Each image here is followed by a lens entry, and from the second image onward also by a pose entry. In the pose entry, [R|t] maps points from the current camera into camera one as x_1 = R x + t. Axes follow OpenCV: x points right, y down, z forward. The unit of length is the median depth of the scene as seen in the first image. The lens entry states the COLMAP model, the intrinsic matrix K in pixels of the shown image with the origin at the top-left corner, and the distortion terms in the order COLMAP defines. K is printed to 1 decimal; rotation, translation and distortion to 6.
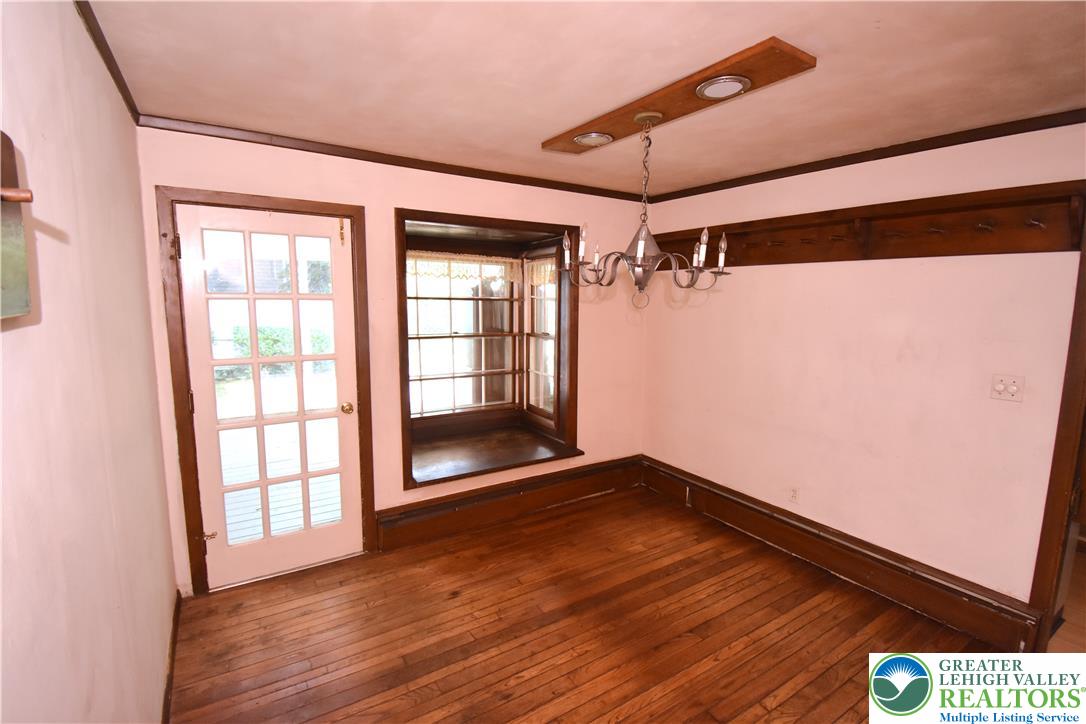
lens RADIAL K [[481.1, 0, 552.9], [0, 481.1, 356.6], [0, 0, 1]] dist [-0.002897, -0.002747]
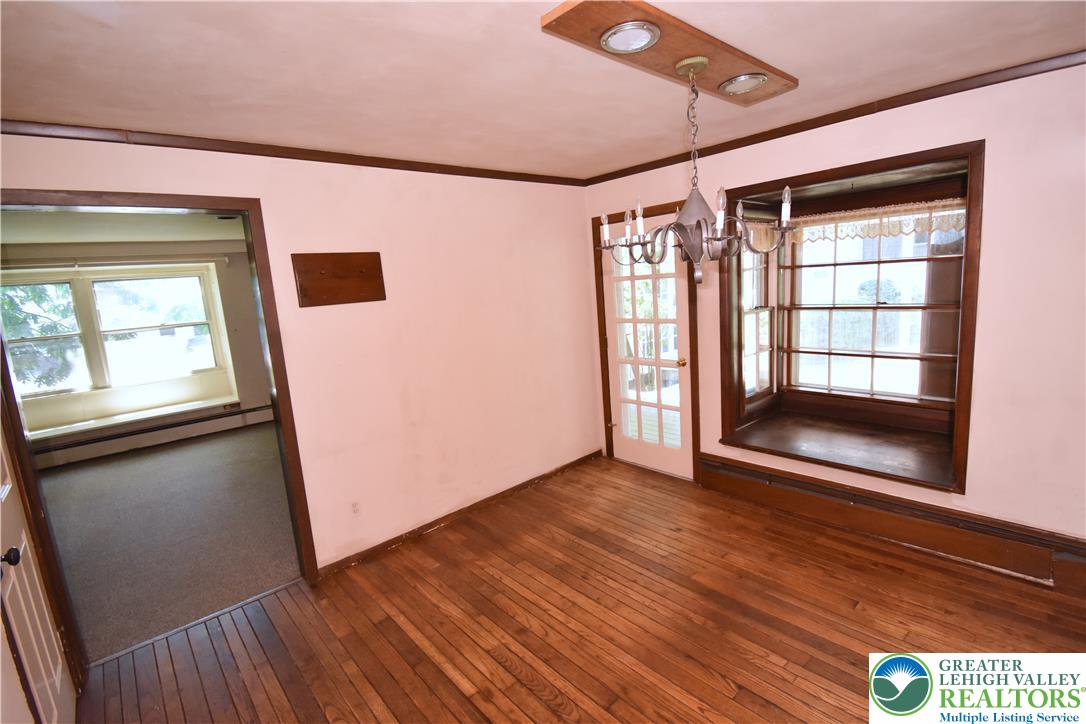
lens RADIAL K [[481.1, 0, 554.5], [0, 481.1, 362.5], [0, 0, 1]] dist [-0.002897, -0.002747]
pose [[0.195694, 0.139124, -0.970746, 0.767953], [-0.049975, 0.990014, 0.131811, -0.045199], [0.979391, 0.022719, 0.200693, 0.433847]]
